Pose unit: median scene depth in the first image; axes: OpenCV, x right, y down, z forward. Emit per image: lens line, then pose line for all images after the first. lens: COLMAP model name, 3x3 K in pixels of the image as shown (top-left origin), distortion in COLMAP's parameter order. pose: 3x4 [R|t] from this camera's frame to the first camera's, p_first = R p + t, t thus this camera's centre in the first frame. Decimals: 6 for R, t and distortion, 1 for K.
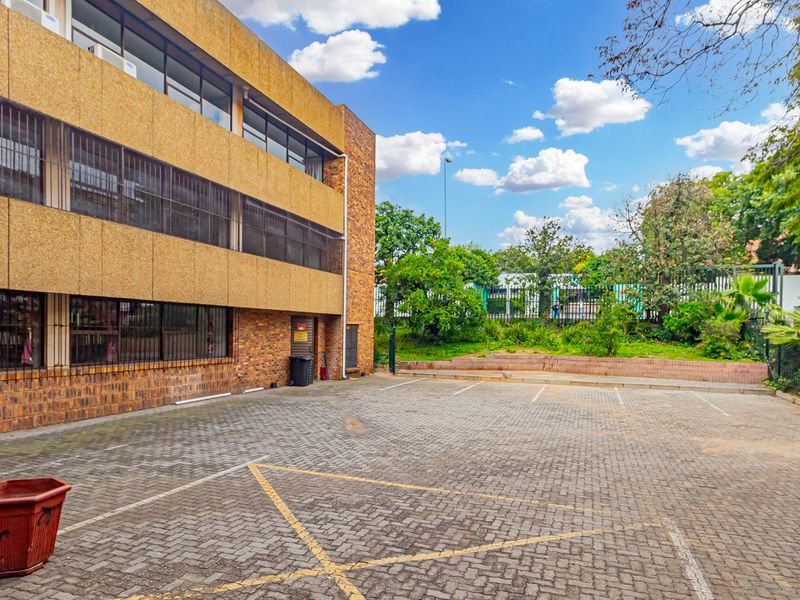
lens RADIAL K [[493.0, 0, 400.0], [0, 493.0, 300.0], [0, 0, 1]] dist [0.001305, 0.000409]
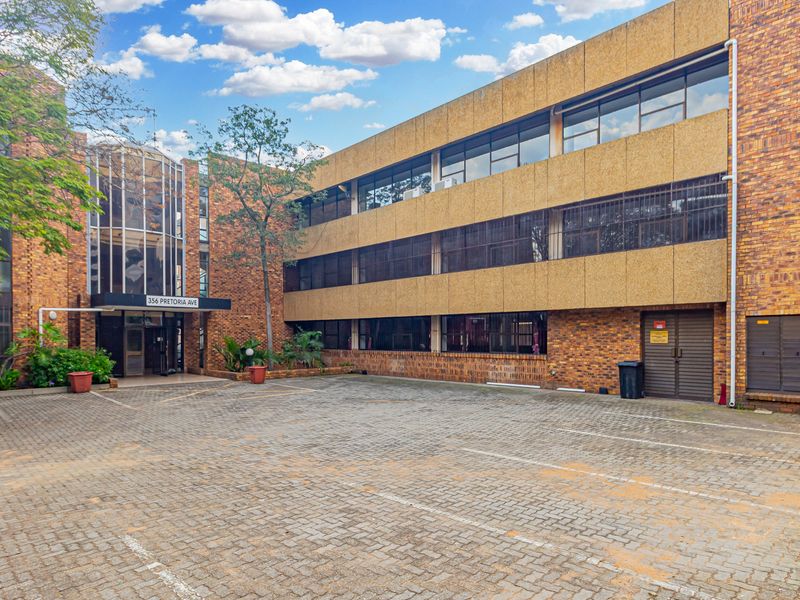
lens RADIAL K [[493.0, 0, 400.0], [0, 493.0, 300.0], [0, 0, 1]] dist [0.001305, 0.000409]
pose [[-0.433469, -0.093608, -0.896294, 0.805918], [0.042296, 0.991381, -0.123994, 0.115725], [0.900175, -0.091658, -0.425774, 1.181945]]
